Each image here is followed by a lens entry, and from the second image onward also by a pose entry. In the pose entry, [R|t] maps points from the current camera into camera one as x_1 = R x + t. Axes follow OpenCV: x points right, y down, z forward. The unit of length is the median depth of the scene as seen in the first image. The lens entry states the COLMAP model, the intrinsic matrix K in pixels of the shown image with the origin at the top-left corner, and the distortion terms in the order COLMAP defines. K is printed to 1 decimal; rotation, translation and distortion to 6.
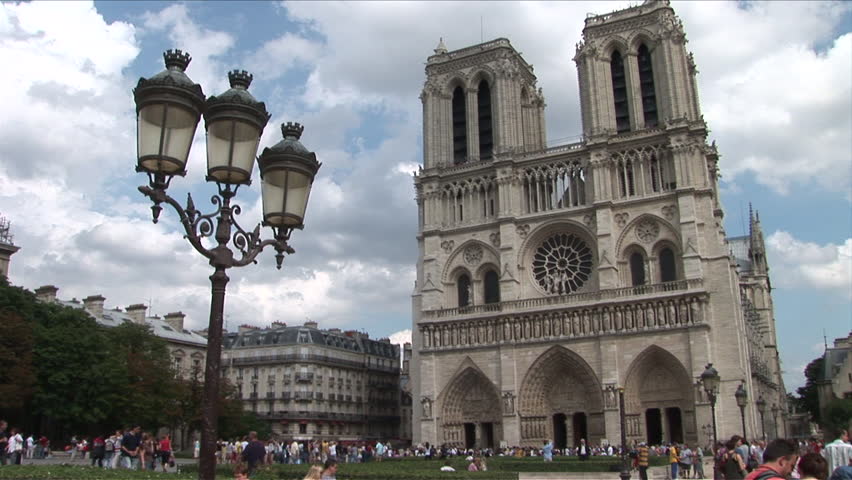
lens RADIAL K [[796.8, 0, 426.0], [0, 796.8, 240.0], [0, 0, 1]] dist [-0.138742, 0.005415]
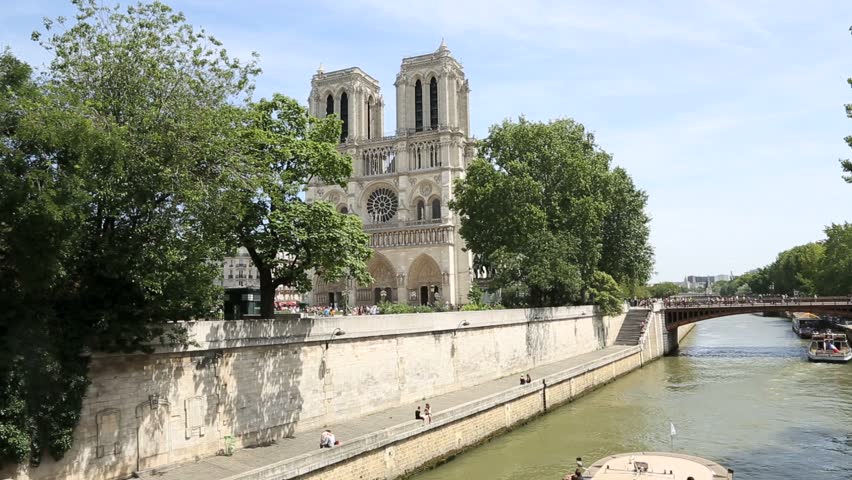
lens RADIAL K [[796.8, 0, 426.0], [0, 796.8, 240.0], [0, 0, 1]] dist [-0.138742, 0.005415]
pose [[0.999383, 0.005332, 0.034726, 0.209959], [-0.010944, 0.986486, 0.163481, -0.187625], [-0.033385, -0.163760, 0.985935, -0.787257]]
